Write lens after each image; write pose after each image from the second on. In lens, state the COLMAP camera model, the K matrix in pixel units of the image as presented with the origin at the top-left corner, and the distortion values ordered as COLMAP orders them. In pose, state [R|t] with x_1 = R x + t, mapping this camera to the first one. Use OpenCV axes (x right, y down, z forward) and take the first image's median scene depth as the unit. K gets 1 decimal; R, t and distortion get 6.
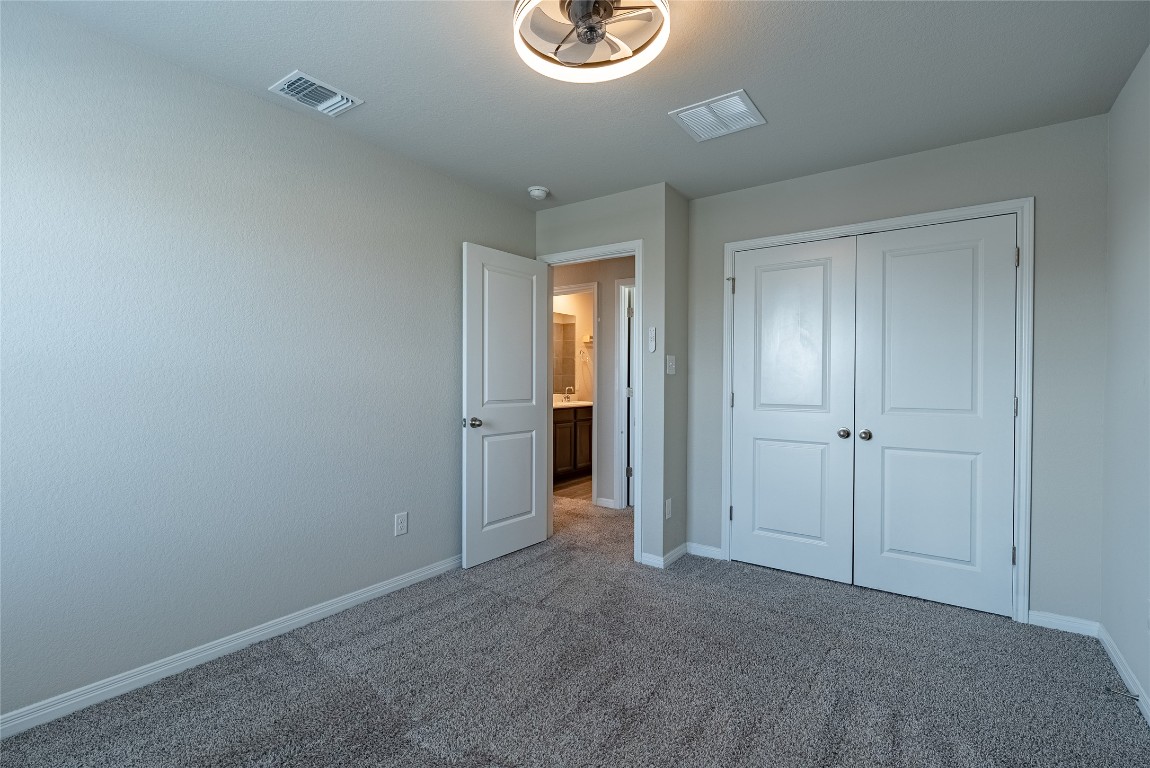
lens RADIAL K [[520.8, 0, 575.0], [0, 520.8, 384.0], [0, 0, 1]] dist [-0.001757, -0.000014]
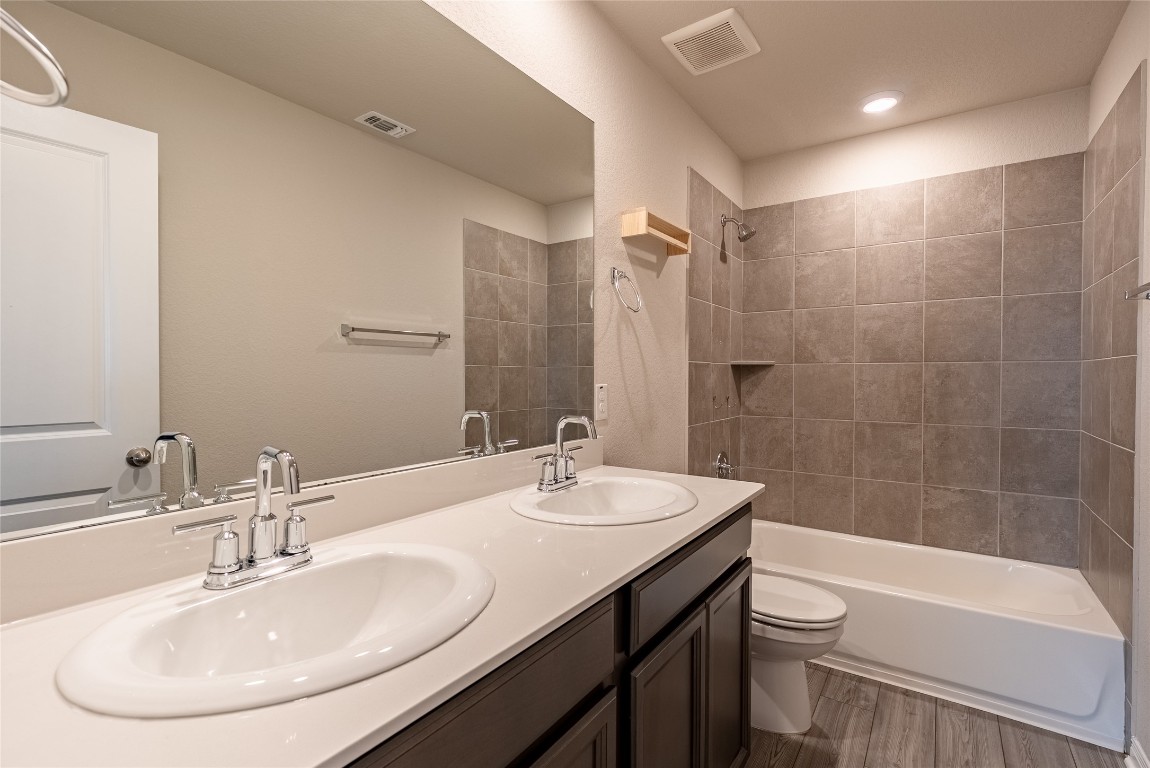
lens RADIAL K [[520.8, 0, 575.0], [0, 520.8, 384.0], [0, 0, 1]] dist [-0.001757, -0.000014]
pose [[0.999787, -0.007605, 0.019166, -0.013084], [0.007377, 0.999901, 0.011945, -0.010754], [-0.019255, -0.011801, 0.999745, 0.732471]]
